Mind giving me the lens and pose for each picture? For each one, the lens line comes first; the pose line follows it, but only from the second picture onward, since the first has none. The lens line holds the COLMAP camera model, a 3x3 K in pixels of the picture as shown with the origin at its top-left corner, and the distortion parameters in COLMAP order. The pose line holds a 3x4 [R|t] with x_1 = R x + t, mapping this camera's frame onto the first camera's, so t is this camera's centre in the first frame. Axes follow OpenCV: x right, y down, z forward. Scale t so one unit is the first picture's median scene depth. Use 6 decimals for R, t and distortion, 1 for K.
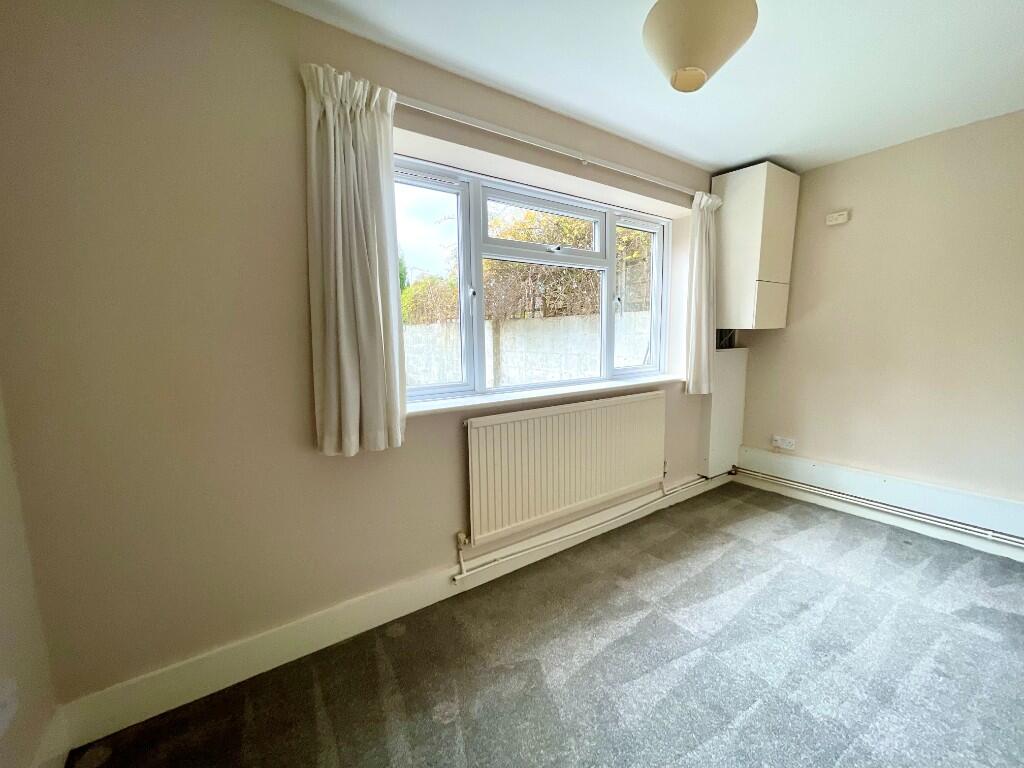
lens RADIAL K [[410.2, 0, 510.6], [0, 410.2, 383.8], [0, 0, 1]] dist [-0.003726, -0.000655]
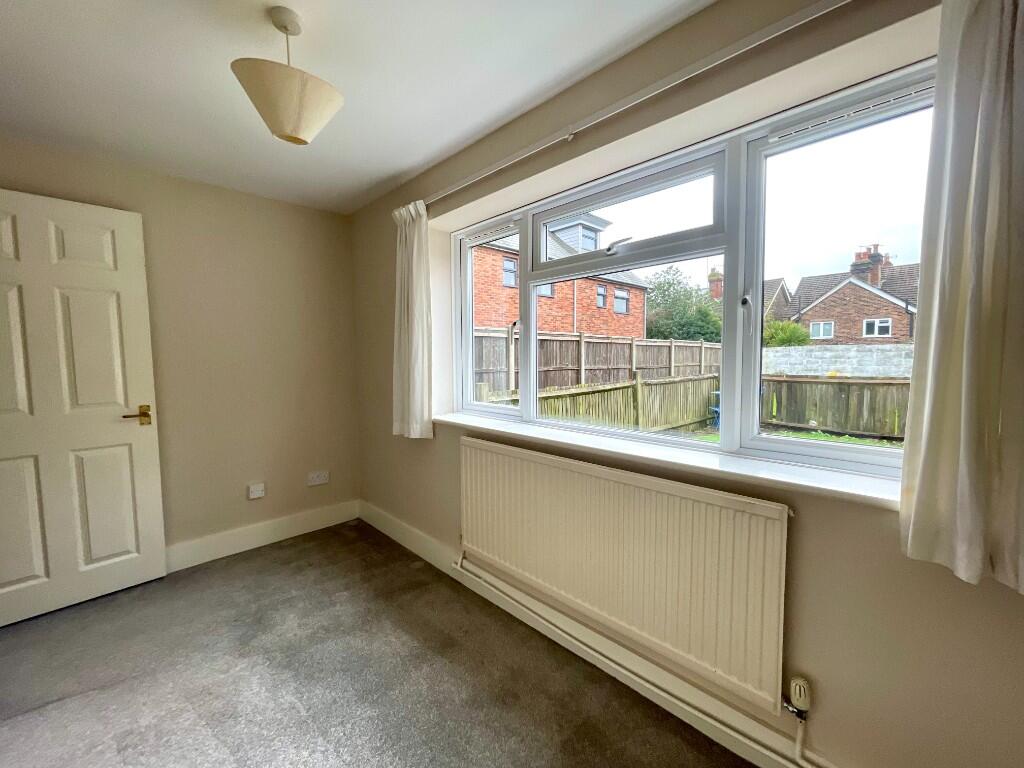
lens RADIAL K [[410.2, 0, 509.9], [0, 410.2, 381.9], [0, 0, 1]] dist [-0.003726, -0.000655]
pose [[0.173685, 0.080164, -0.981533, 0.760997], [-0.119148, 0.991070, 0.059860, -0.107693], [0.977567, 0.106551, 0.181685, 0.657441]]
